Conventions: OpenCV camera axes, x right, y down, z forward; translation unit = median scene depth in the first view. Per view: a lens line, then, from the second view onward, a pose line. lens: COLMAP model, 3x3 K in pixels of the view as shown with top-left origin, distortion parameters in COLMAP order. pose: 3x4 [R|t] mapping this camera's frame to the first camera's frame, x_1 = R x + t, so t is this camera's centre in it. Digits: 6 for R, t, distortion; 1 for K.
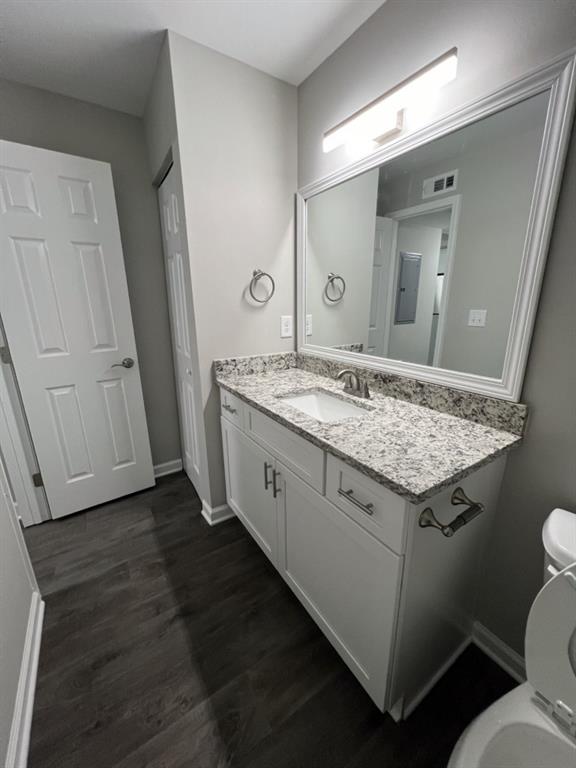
lens RADIAL K [[305.8, 0, 290.9], [0, 305.8, 381.8], [0, 0, 1]] dist [-0.001653, 0.000626]
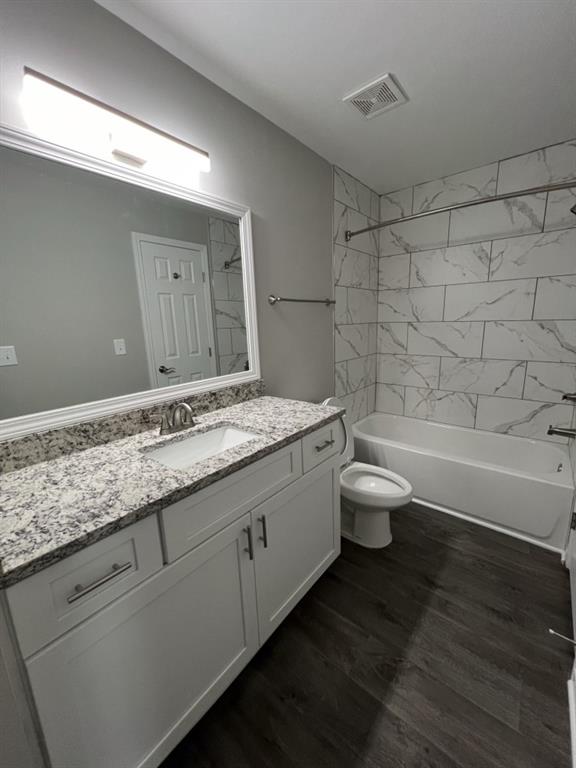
lens RADIAL K [[305.8, 0, 290.9], [0, 305.8, 381.8], [0, 0, 1]] dist [-0.001653, 0.000626]
pose [[-0.286538, -0.170320, 0.942808, -0.851872], [0.286581, 0.923778, 0.253980, -0.268975], [-0.914203, 0.342966, -0.215887, 1.005904]]
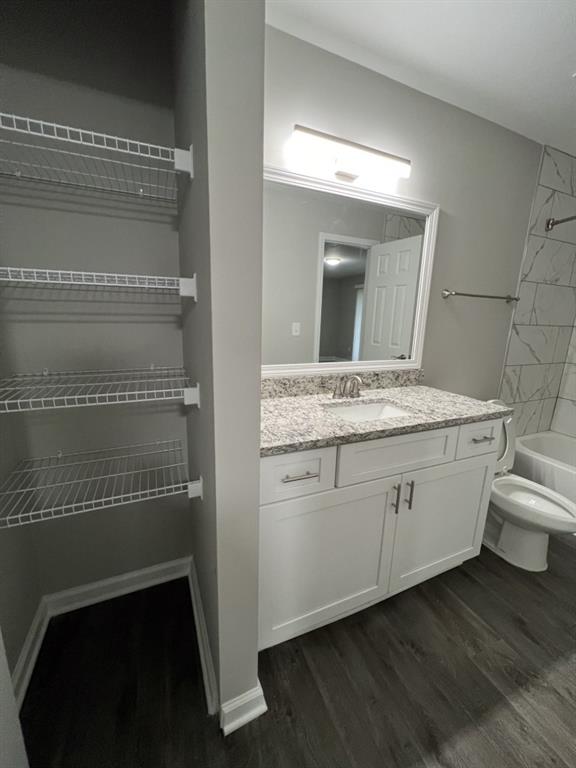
lens RADIAL K [[305.8, 0, 290.9], [0, 305.8, 381.8], [0, 0, 1]] dist [-0.001653, 0.000626]
pose [[0.176847, -0.195368, 0.964654, -1.045817], [0.226047, 0.961965, 0.153383, -0.272447], [-0.957929, 0.190932, 0.214283, 1.129028]]
